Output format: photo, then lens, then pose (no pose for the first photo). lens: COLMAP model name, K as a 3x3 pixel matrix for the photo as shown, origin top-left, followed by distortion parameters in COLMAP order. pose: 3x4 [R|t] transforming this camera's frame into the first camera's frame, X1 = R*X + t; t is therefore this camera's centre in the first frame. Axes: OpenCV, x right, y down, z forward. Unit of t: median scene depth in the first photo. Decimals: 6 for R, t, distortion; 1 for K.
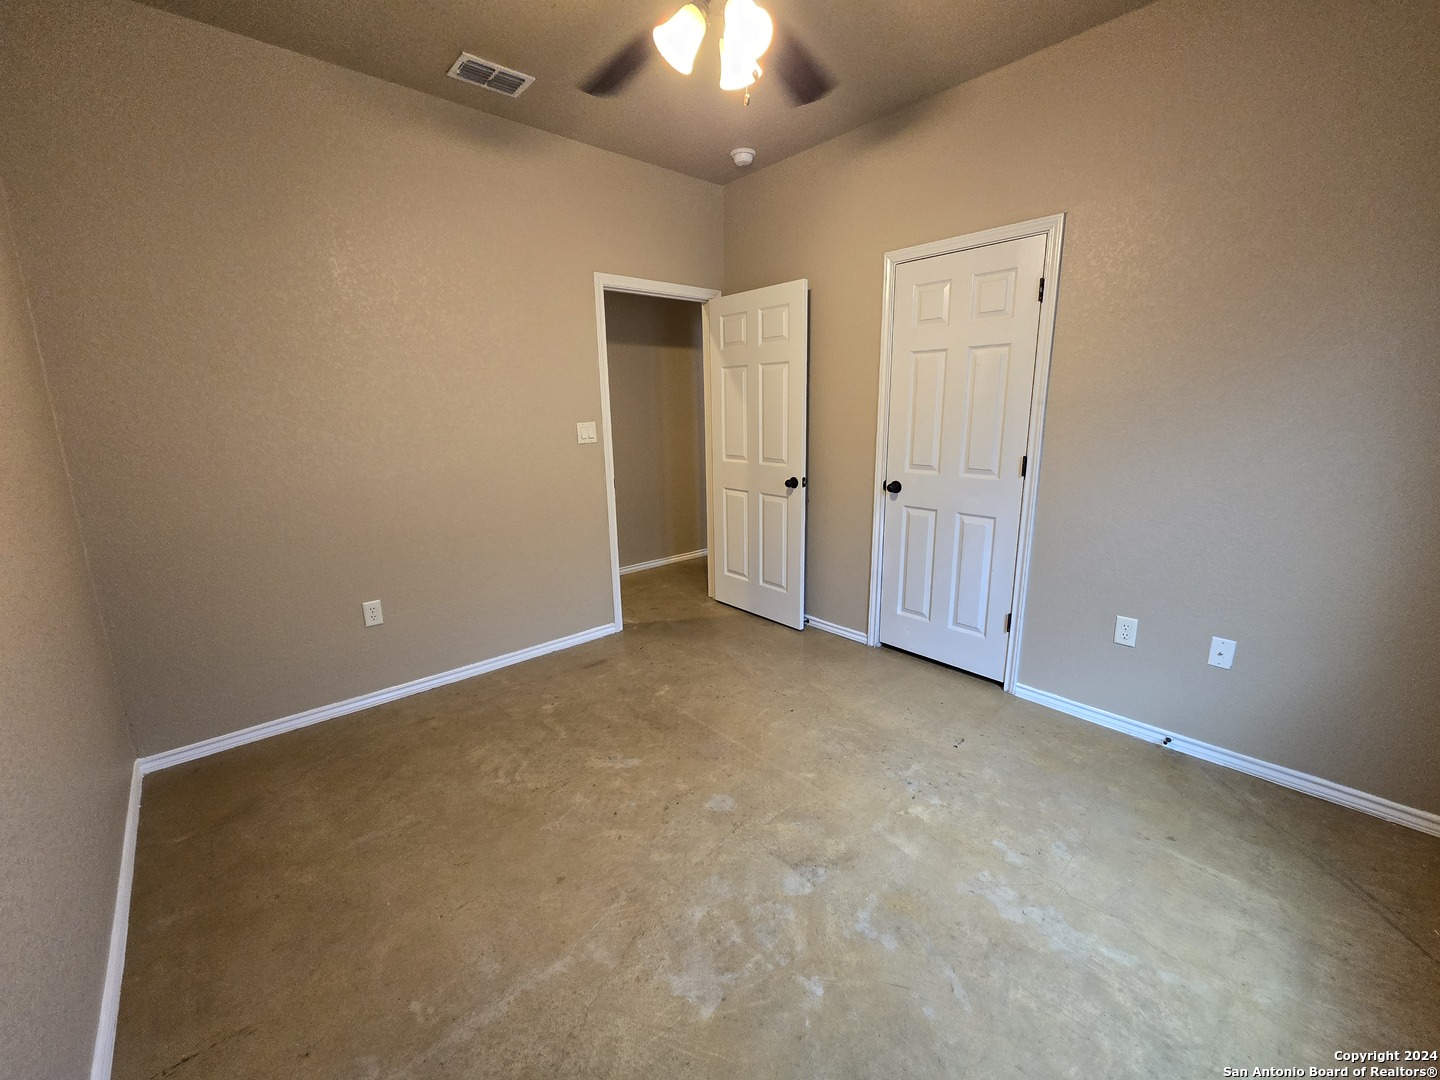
lens RADIAL K [[588.8, 0, 720.8], [0, 588.8, 526.0], [0, 0, 1]] dist [-0.000401, 0.000563]
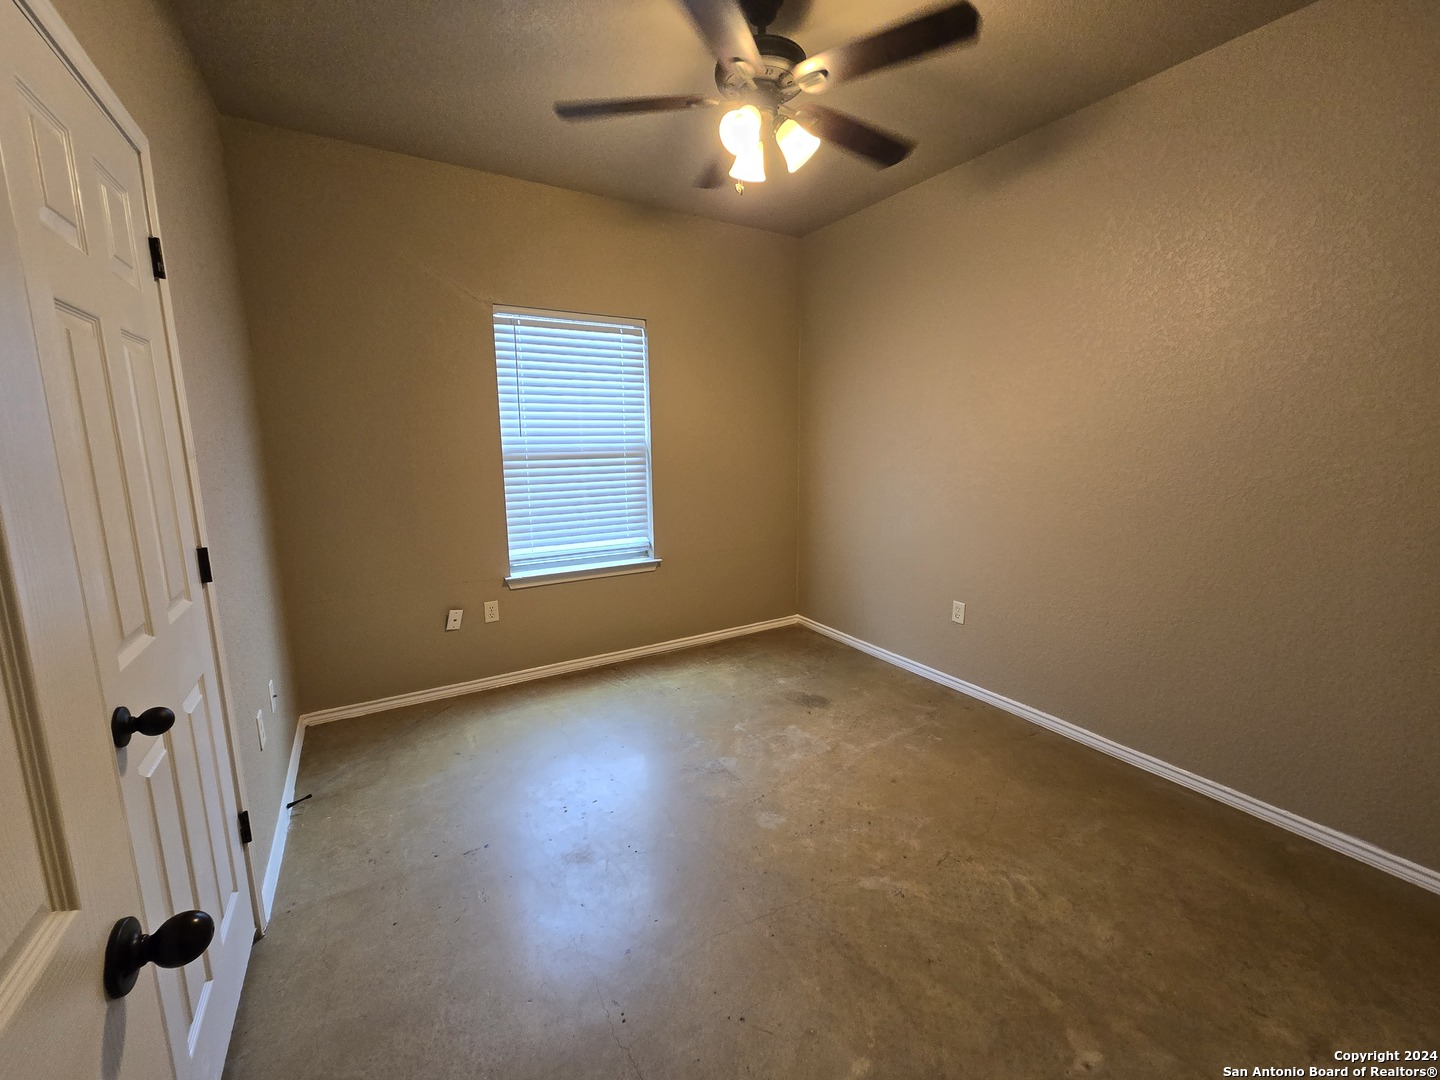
lens RADIAL K [[588.8, 0, 724.2], [0, 588.8, 538.3], [0, 0, 1]] dist [-0.000401, 0.000563]
pose [[-0.982866, -0.010534, 0.184020, -0.114398], [0.056340, 0.933415, 0.354348, -0.396067], [-0.175499, 0.358644, -0.916829, 1.892913]]
